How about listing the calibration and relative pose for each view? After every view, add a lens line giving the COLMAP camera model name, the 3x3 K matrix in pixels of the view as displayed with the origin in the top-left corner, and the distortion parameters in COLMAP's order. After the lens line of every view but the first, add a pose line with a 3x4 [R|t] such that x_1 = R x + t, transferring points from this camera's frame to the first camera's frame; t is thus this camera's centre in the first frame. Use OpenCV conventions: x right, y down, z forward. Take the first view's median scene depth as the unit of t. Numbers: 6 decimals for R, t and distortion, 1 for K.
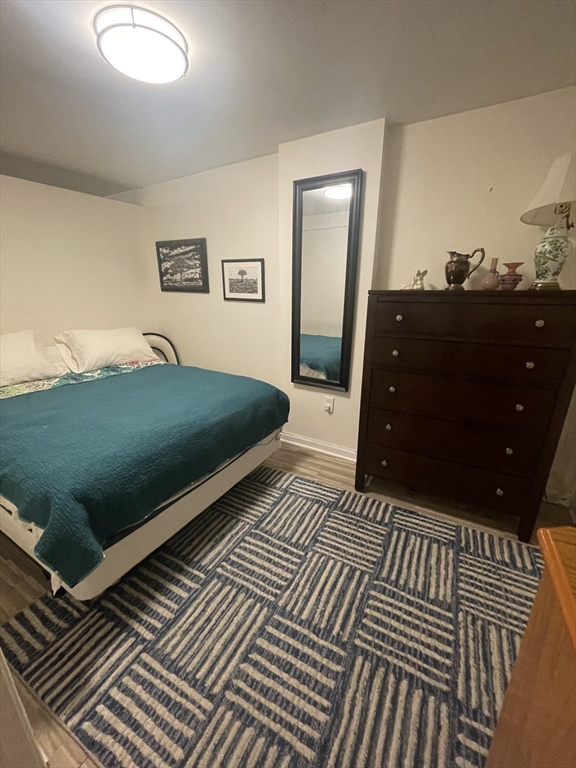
lens RADIAL K [[308.5, 0, 287.4], [0, 308.5, 384.0], [0, 0, 1]] dist [-0.004137, -0.000135]
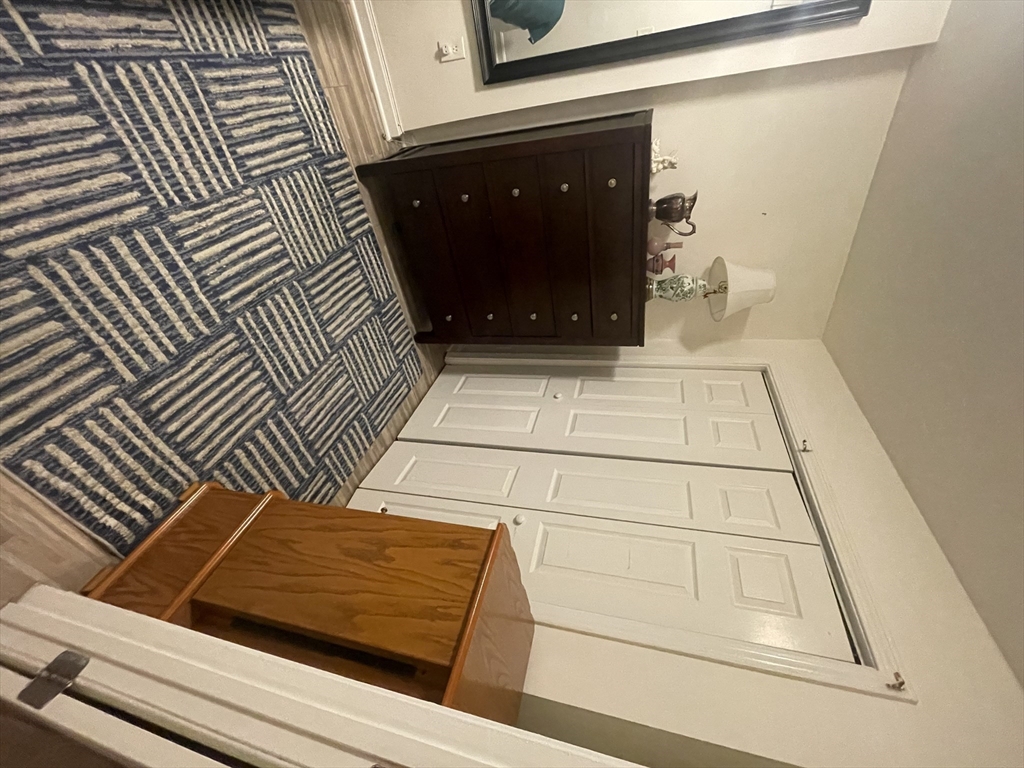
lens RADIAL K [[411.4, 0, 512.5], [0, 411.4, 383.3], [0, 0, 1]] dist [-0.004137, -0.000135]
pose [[0.263681, 0.405154, 0.875398, -0.440252], [-0.955362, 0.235050, 0.178981, -0.057711], [-0.133248, -0.883516, 0.449048, 0.185777]]
